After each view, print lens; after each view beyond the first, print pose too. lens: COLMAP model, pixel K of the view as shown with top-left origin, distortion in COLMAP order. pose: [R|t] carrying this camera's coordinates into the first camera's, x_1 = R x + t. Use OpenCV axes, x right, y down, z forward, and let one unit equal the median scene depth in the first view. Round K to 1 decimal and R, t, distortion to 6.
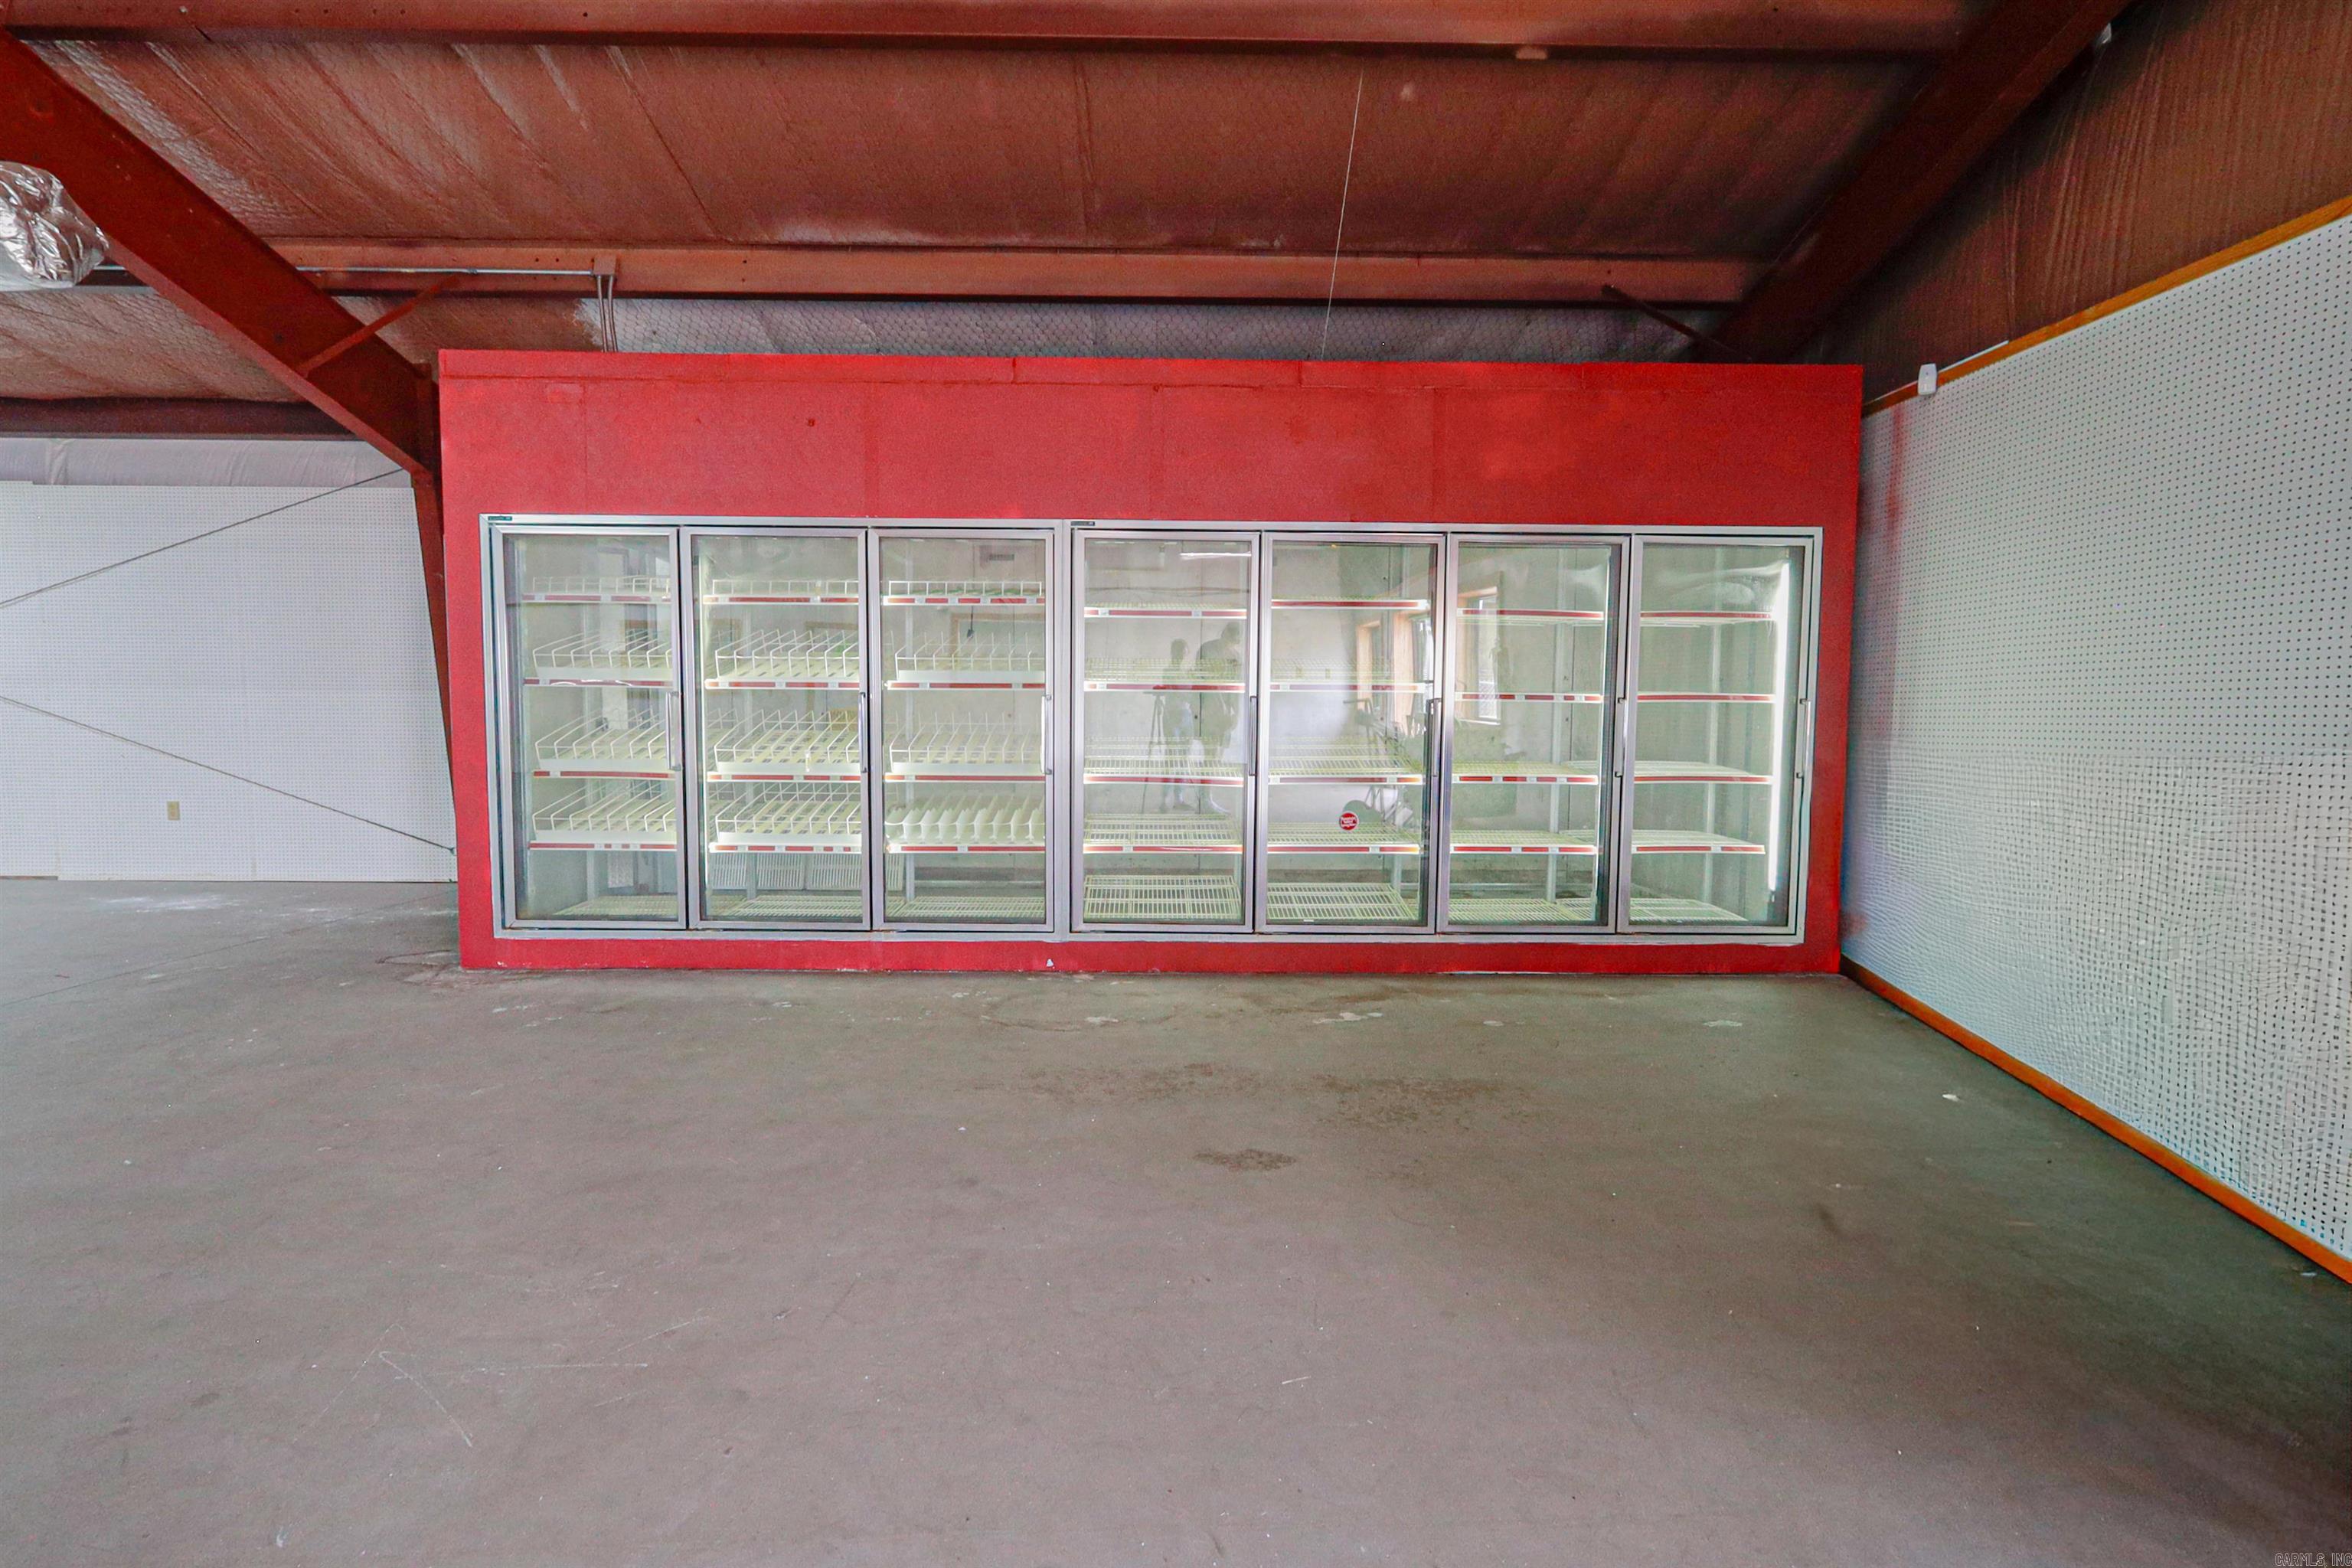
lens RADIAL K [[1081.4, 0, 1171.4], [0, 1081.4, 768.0], [0, 0, 1]] dist [-0.001926, 0.001133]
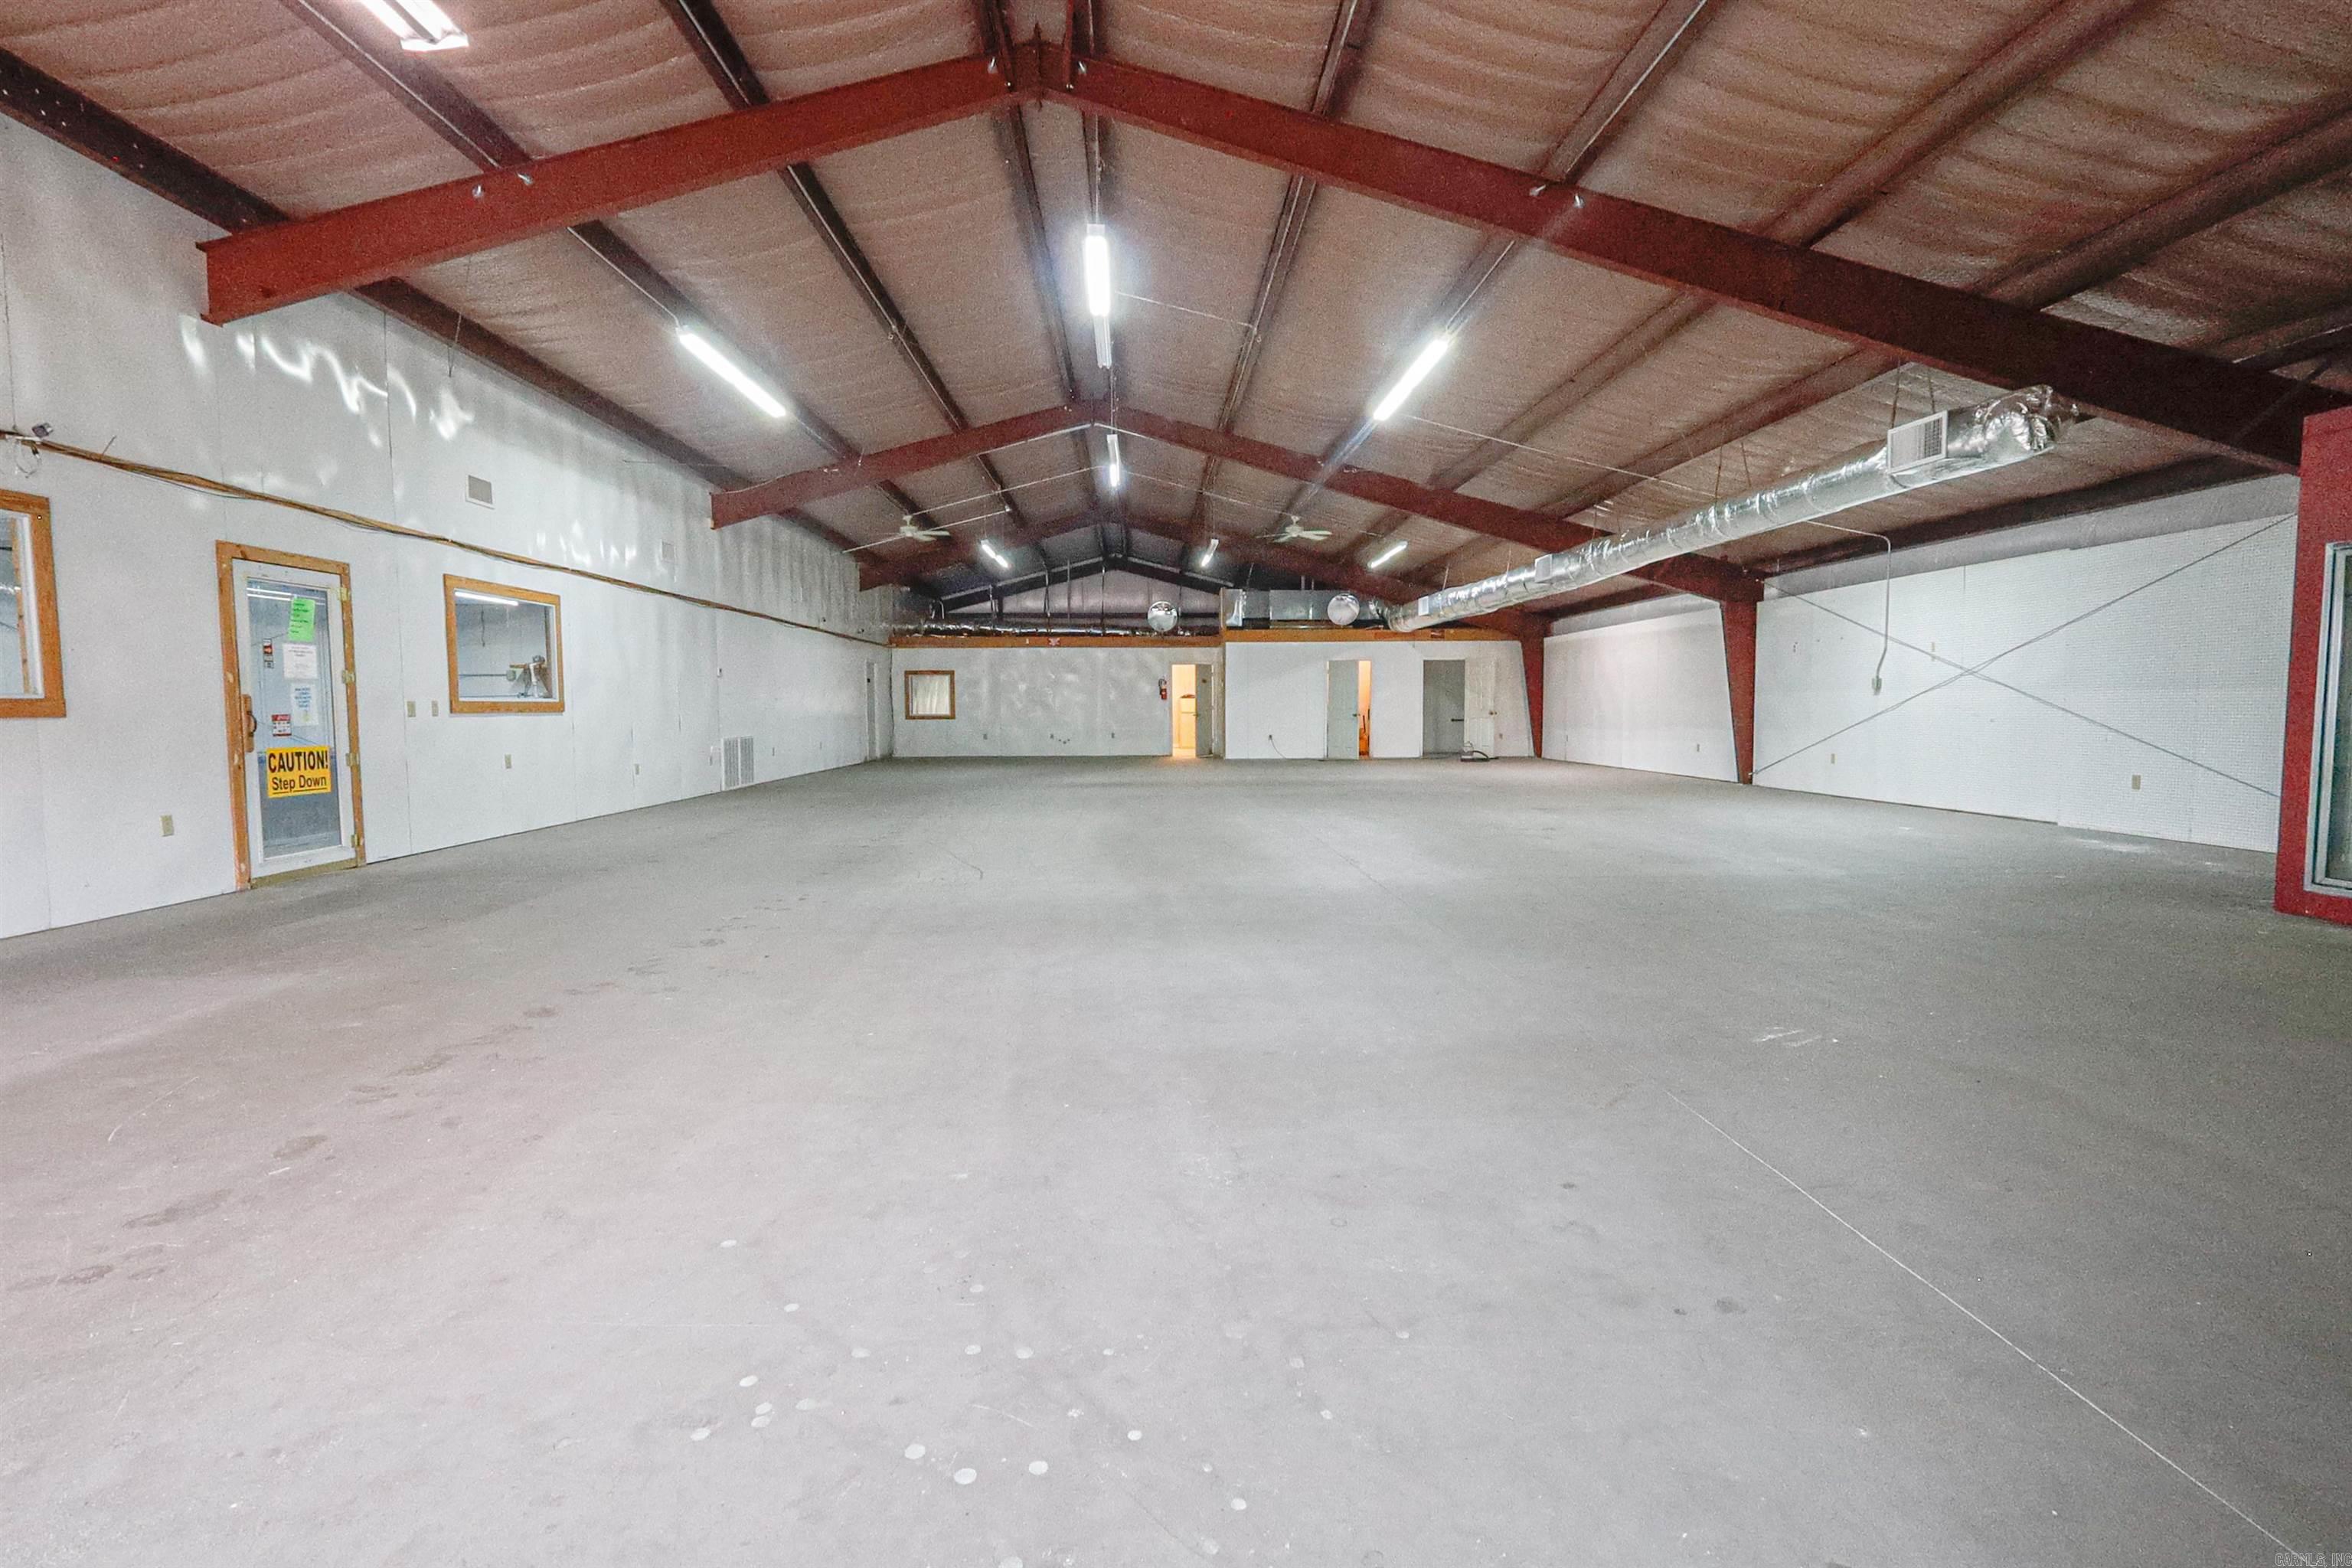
lens RADIAL K [[1081.4, 0, 1173.4], [0, 1081.4, 790.3], [0, 0, 1]] dist [-0.001926, 0.001133]
pose [[0.017290, 0.070139, -0.997387, 0.555390], [-0.049811, 0.996358, 0.069203, 0.023800], [0.998609, 0.048484, 0.020720, -0.303290]]
